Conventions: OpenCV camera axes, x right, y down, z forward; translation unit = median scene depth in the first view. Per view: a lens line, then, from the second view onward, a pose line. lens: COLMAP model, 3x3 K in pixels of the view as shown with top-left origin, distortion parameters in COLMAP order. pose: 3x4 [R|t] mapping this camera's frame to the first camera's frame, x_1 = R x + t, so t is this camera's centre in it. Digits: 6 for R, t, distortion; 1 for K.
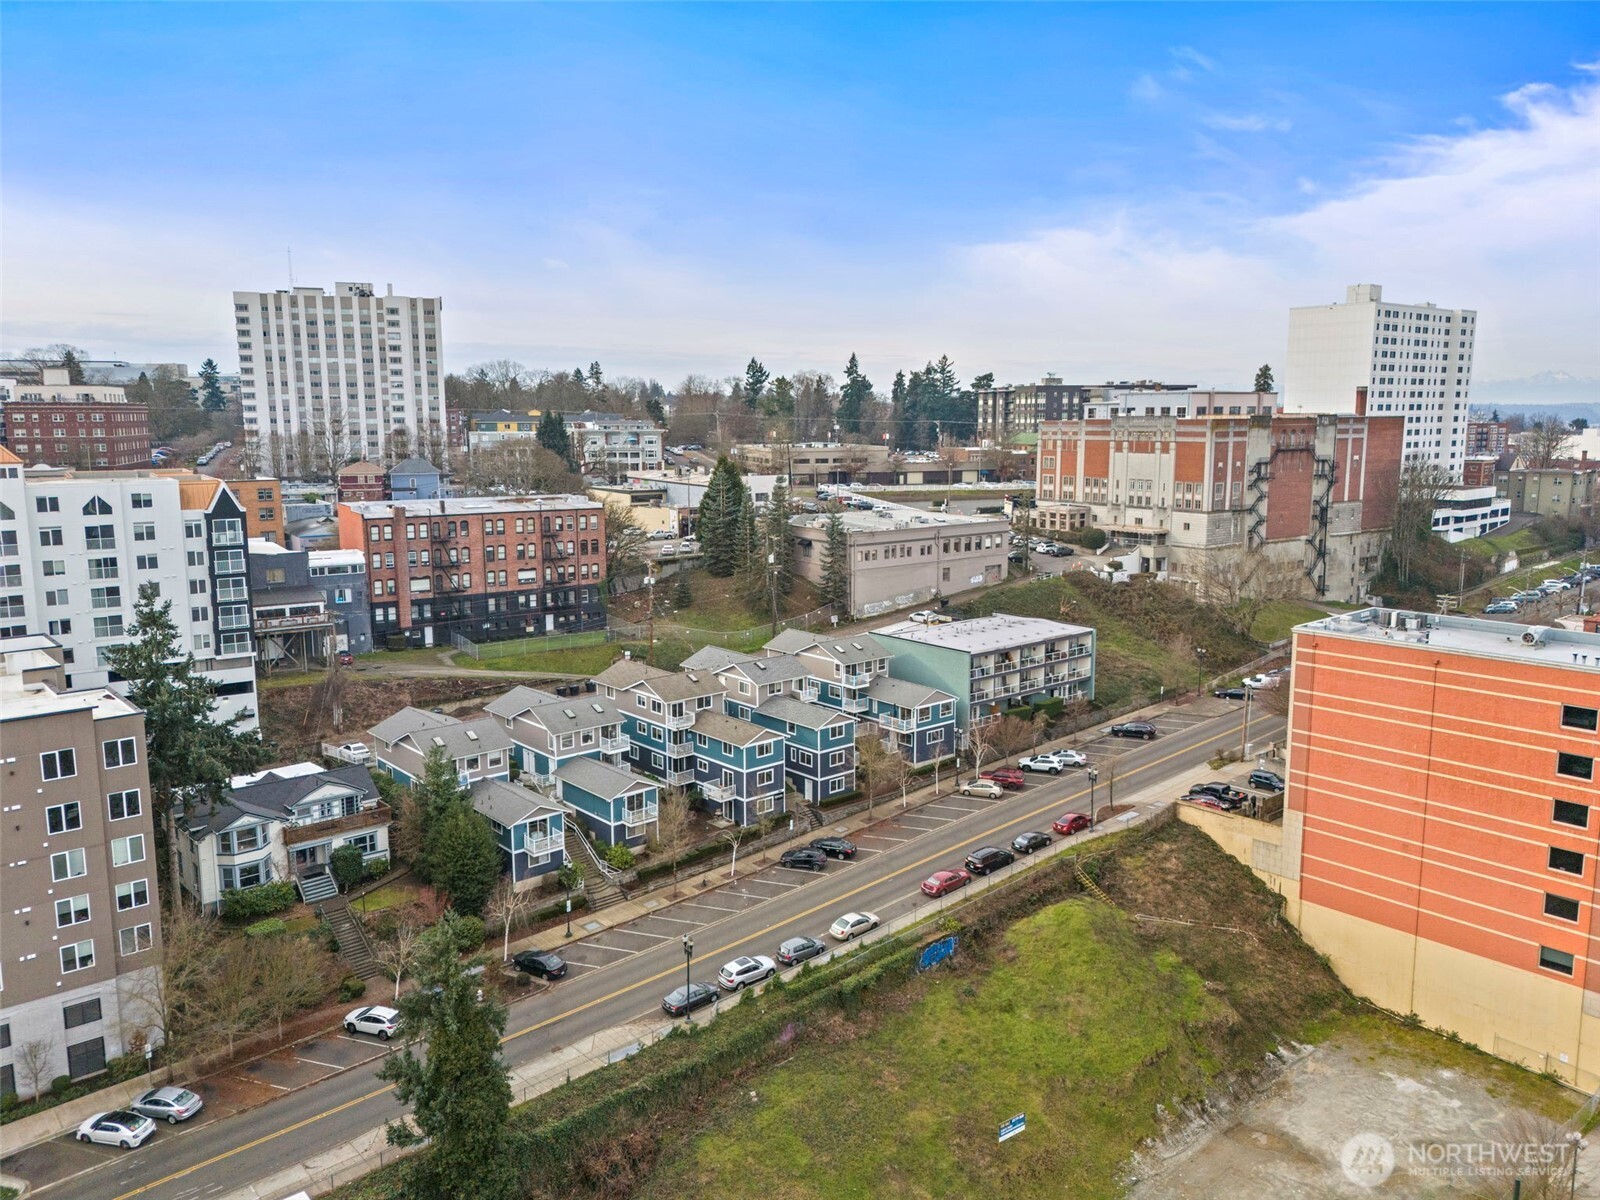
lens RADIAL K [[1143.4, 0, 800.0], [0, 1143.4, 600.0], [0, 0, 1]] dist [0.067293, -0.054566]
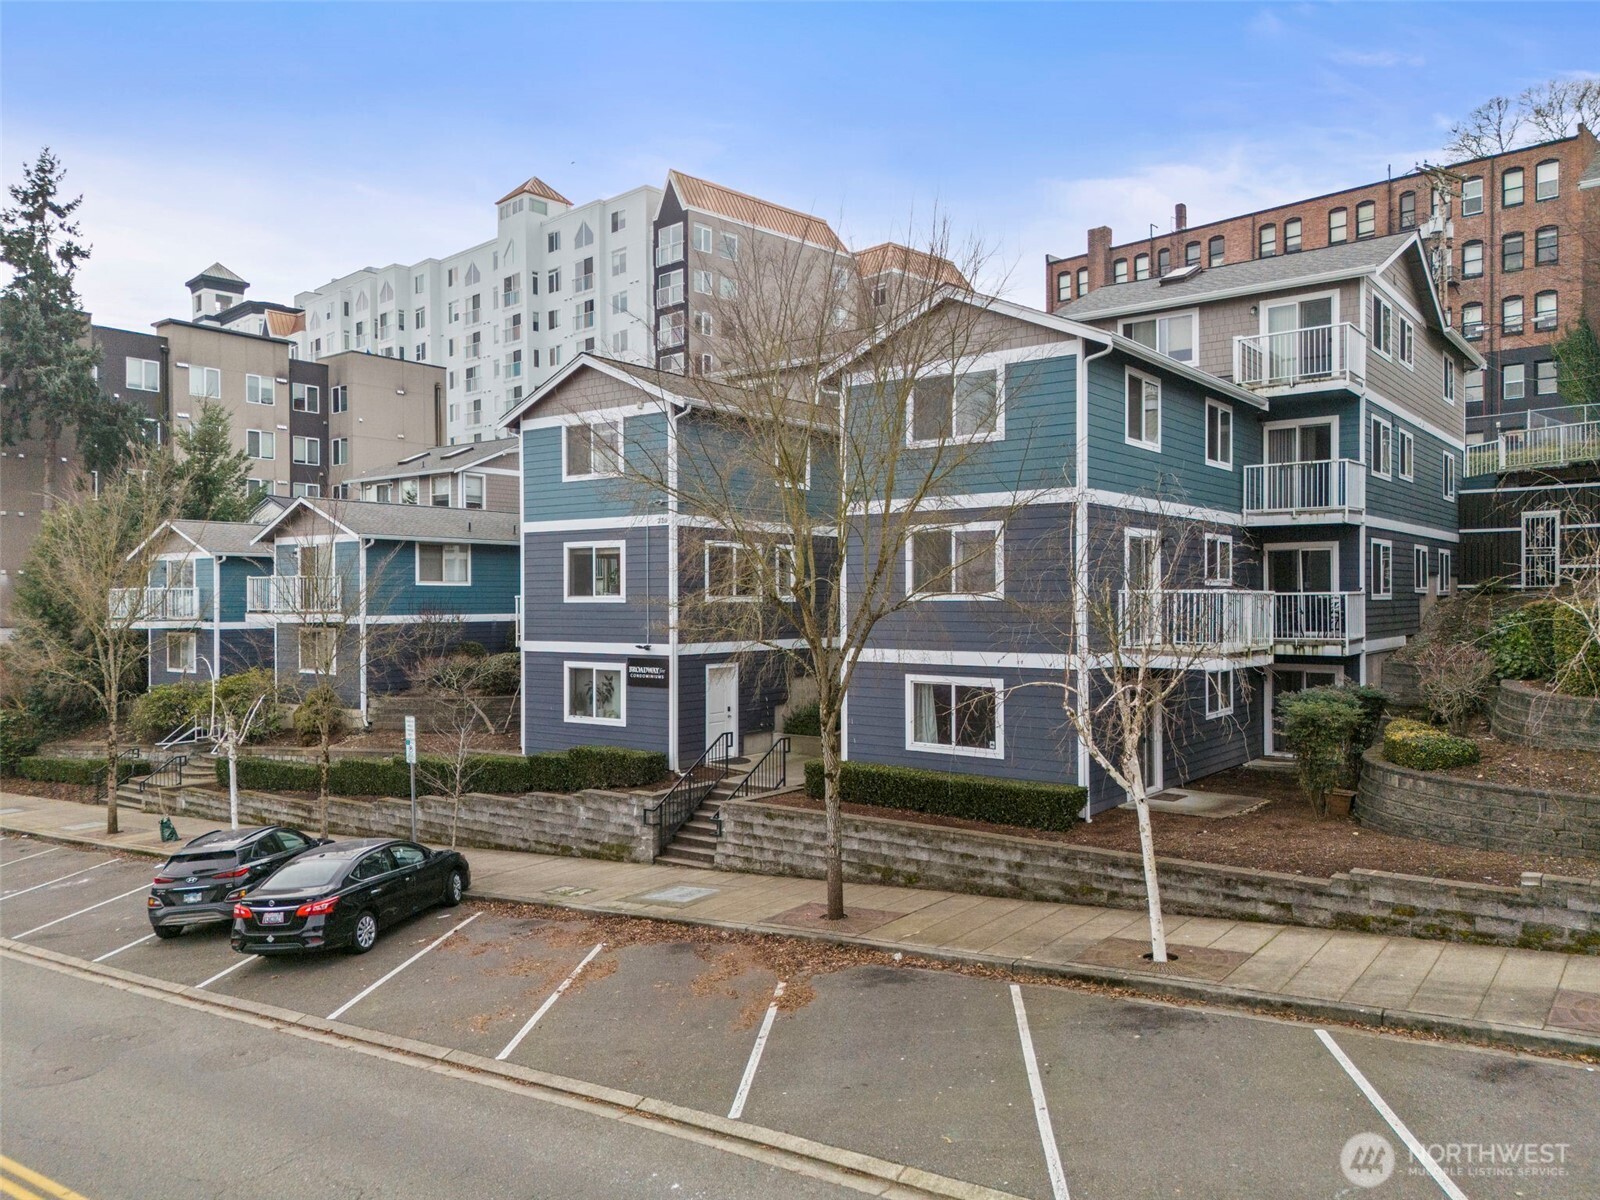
lens RADIAL K [[1180.1, 0, 808.8], [0, 1180.1, 599.0], [0, 0, 1]] dist [0.071208, -0.059042]
pose [[0.220735, 0.007628, -0.975304, 0.162861], [-0.145392, 0.989054, -0.025170, 0.120087], [0.964436, 0.147357, 0.219427, 0.741444]]
